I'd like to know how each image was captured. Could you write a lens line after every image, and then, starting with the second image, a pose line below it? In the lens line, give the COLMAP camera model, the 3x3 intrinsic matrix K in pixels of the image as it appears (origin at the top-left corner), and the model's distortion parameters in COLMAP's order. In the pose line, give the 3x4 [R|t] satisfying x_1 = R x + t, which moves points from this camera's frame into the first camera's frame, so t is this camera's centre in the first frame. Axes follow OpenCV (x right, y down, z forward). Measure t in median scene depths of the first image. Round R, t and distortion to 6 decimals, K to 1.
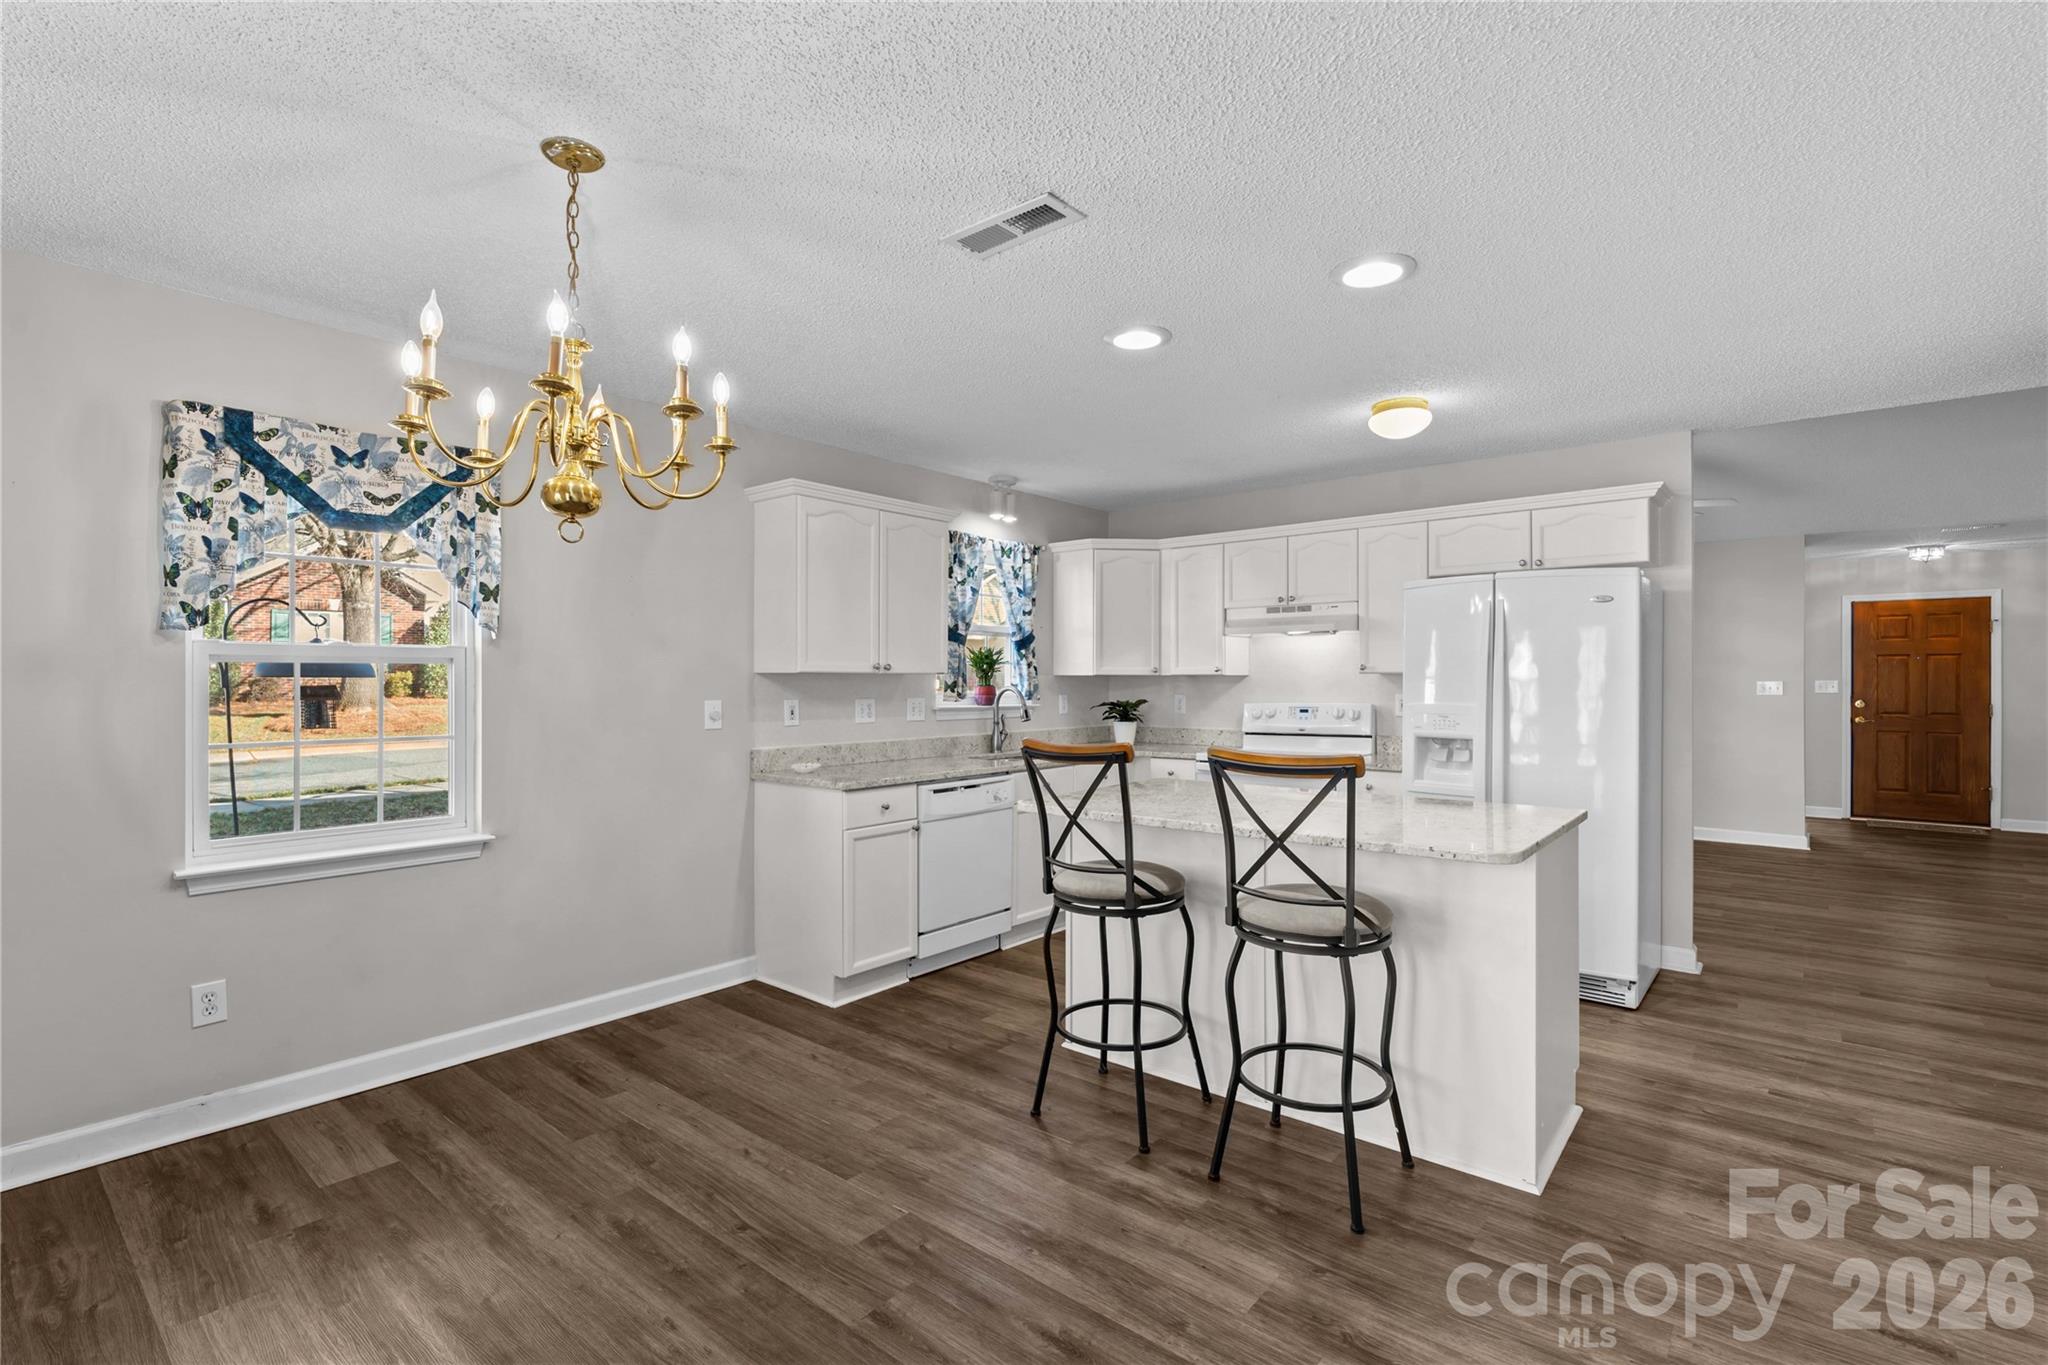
lens RADIAL K [[930.5, 0, 1042.0], [0, 930.5, 680.5], [0, 0, 1]] dist [-0.010507, 0.004297]
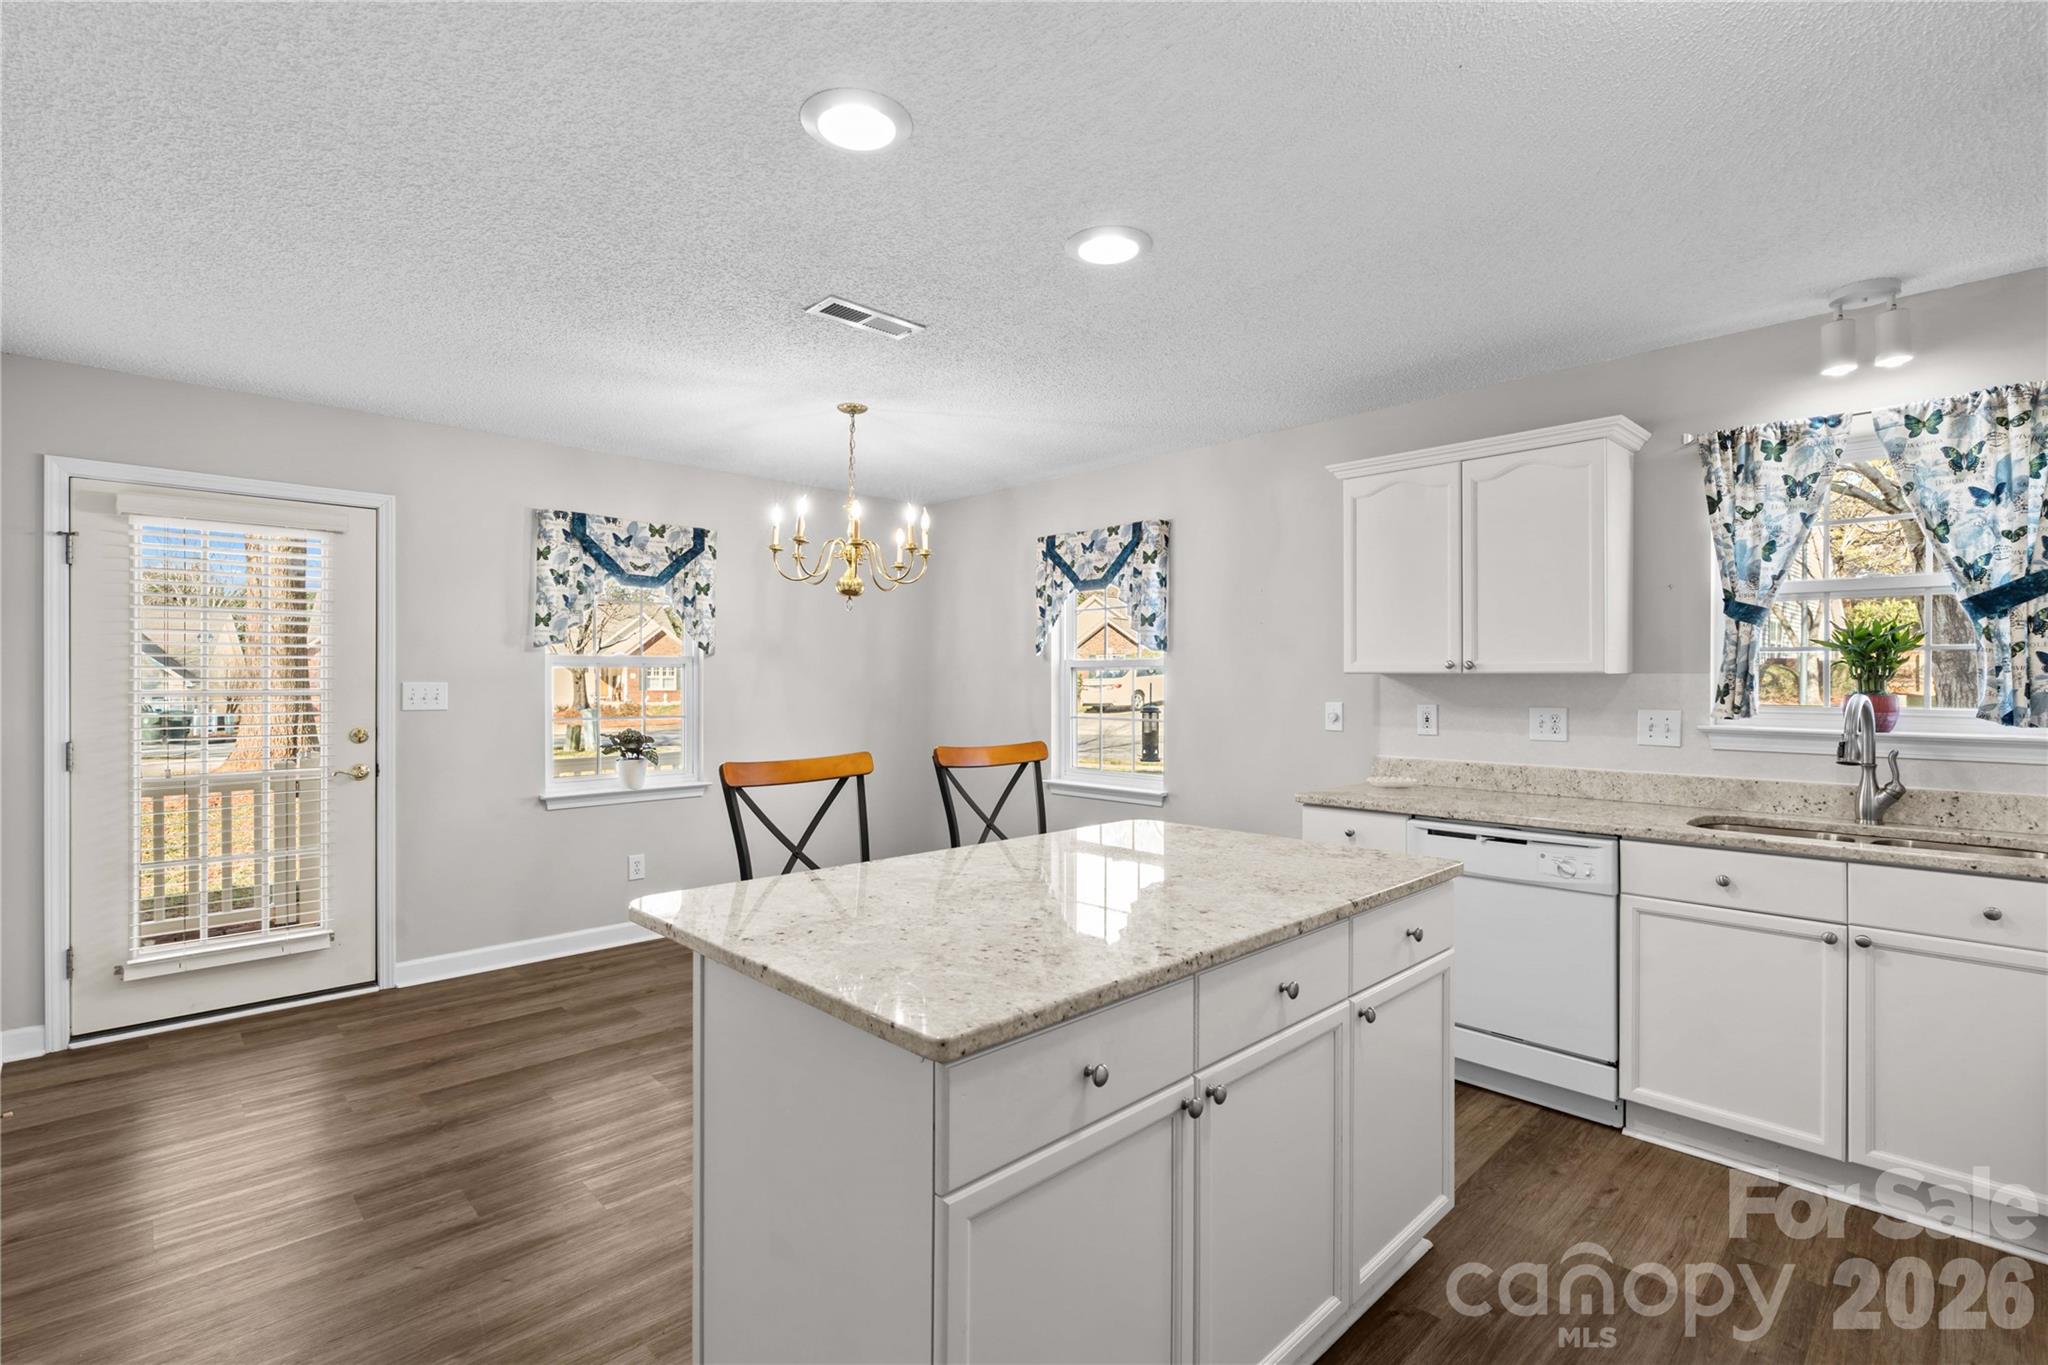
lens RADIAL K [[930.5, 0, 1000.9], [0, 930.5, 684.3], [0, 0, 1]] dist [-0.010507, 0.004297]
pose [[-0.126023, 0.004954, -0.992015, 0.924819], [-0.001023, 0.999986, 0.005124, -0.003133], [0.992027, 0.001661, -0.126016, 1.046554]]
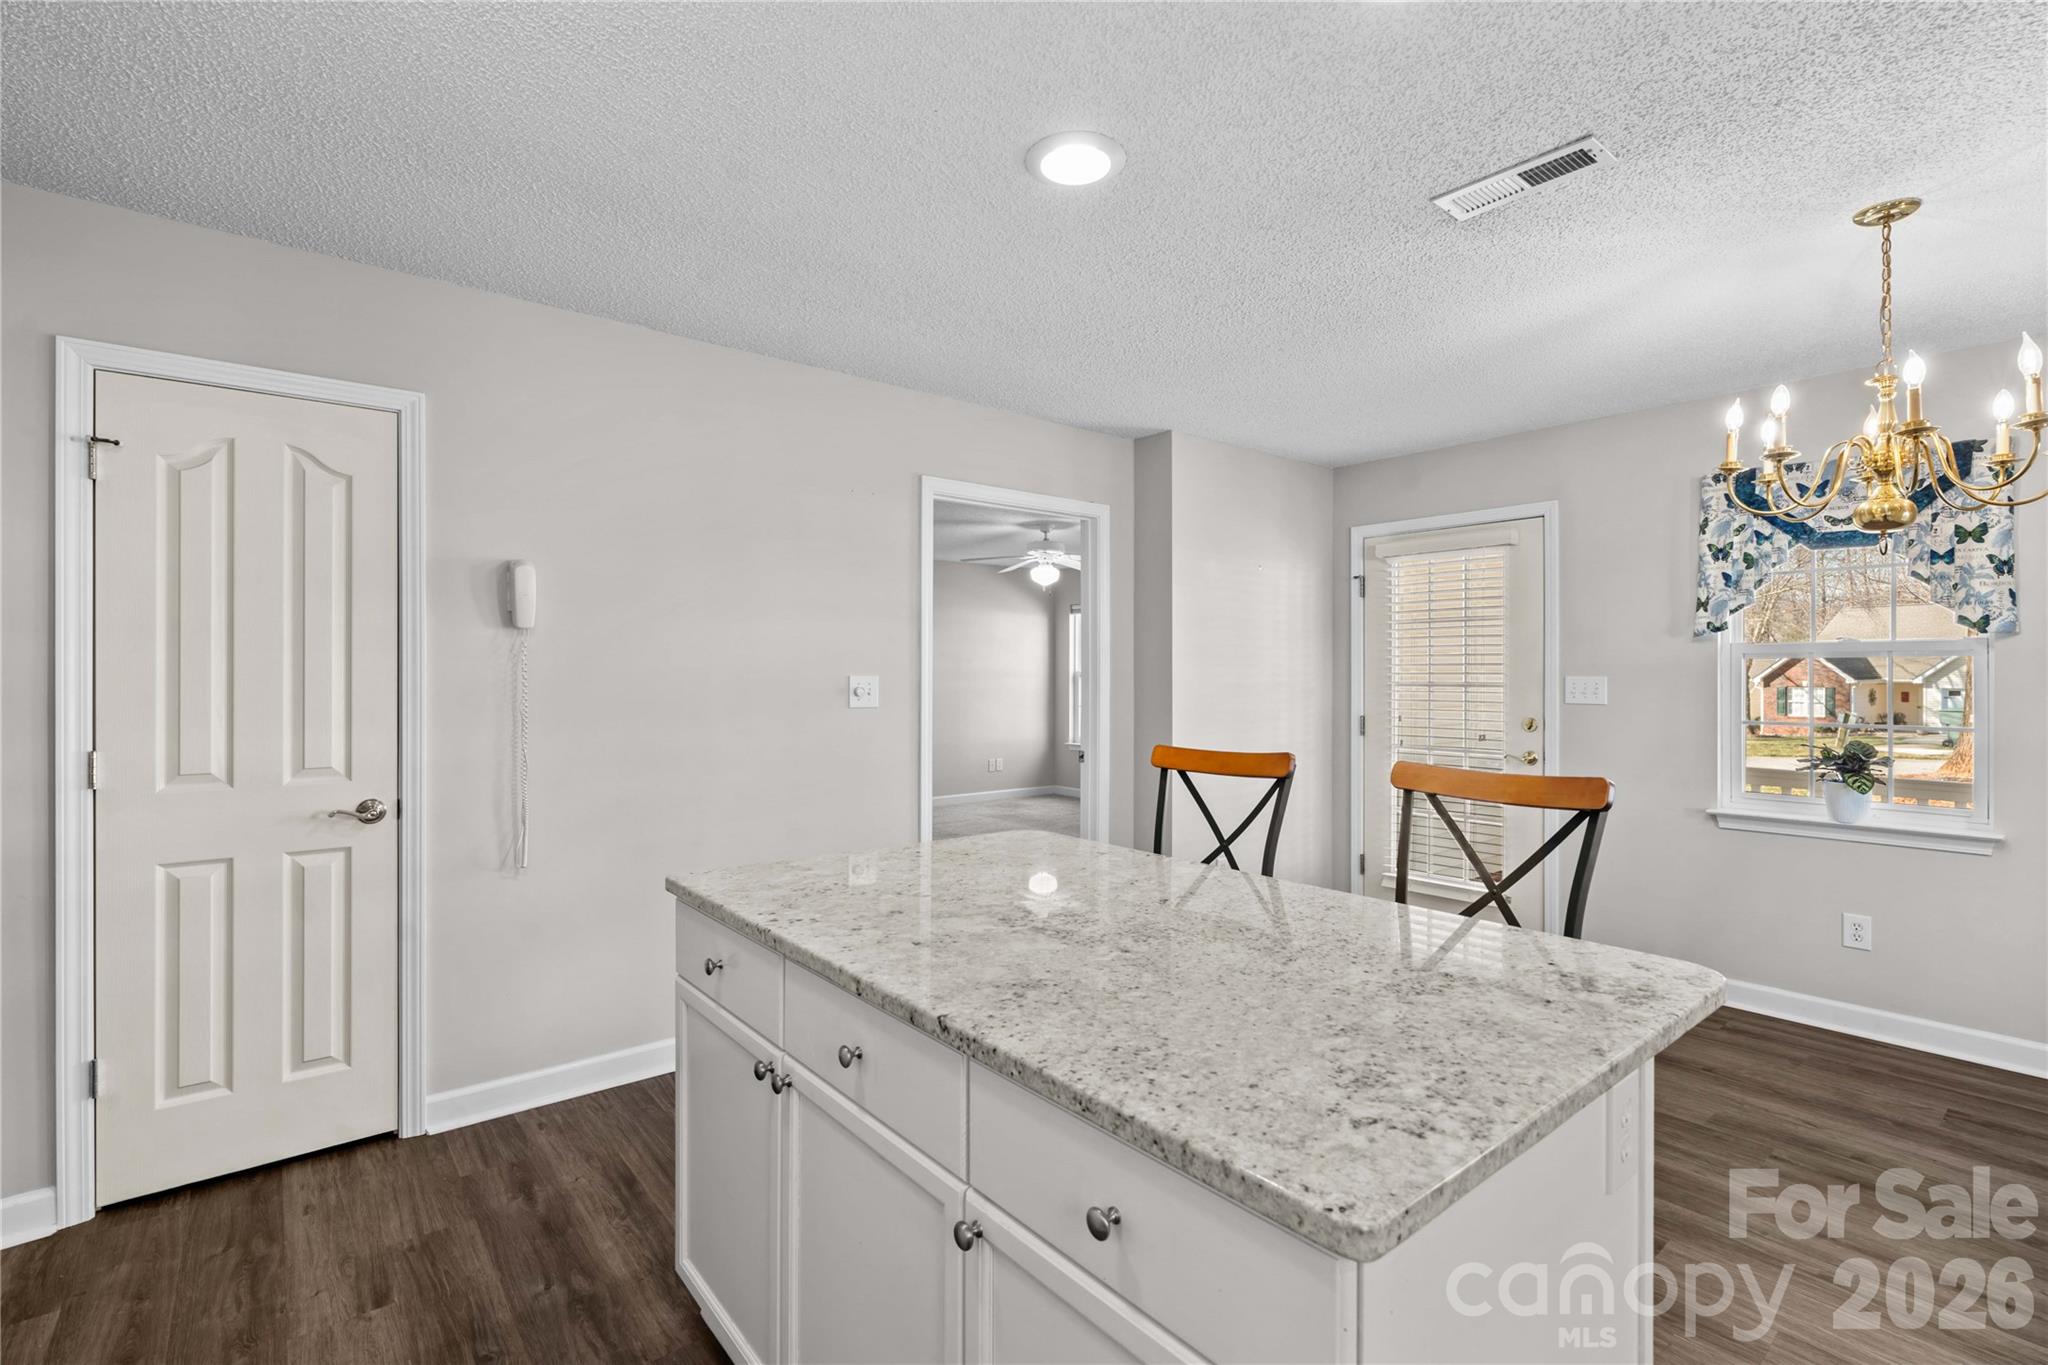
lens RADIAL K [[930.5, 0, 1038.0], [0, 930.5, 676.9], [0, 0, 1]] dist [-0.010507, 0.004297]
pose [[-0.986604, -0.001218, 0.163130, 0.224483], [-0.001257, 0.999999, -0.000135, 0.002916], [-0.163129, -0.000338, -0.986605, 1.545424]]
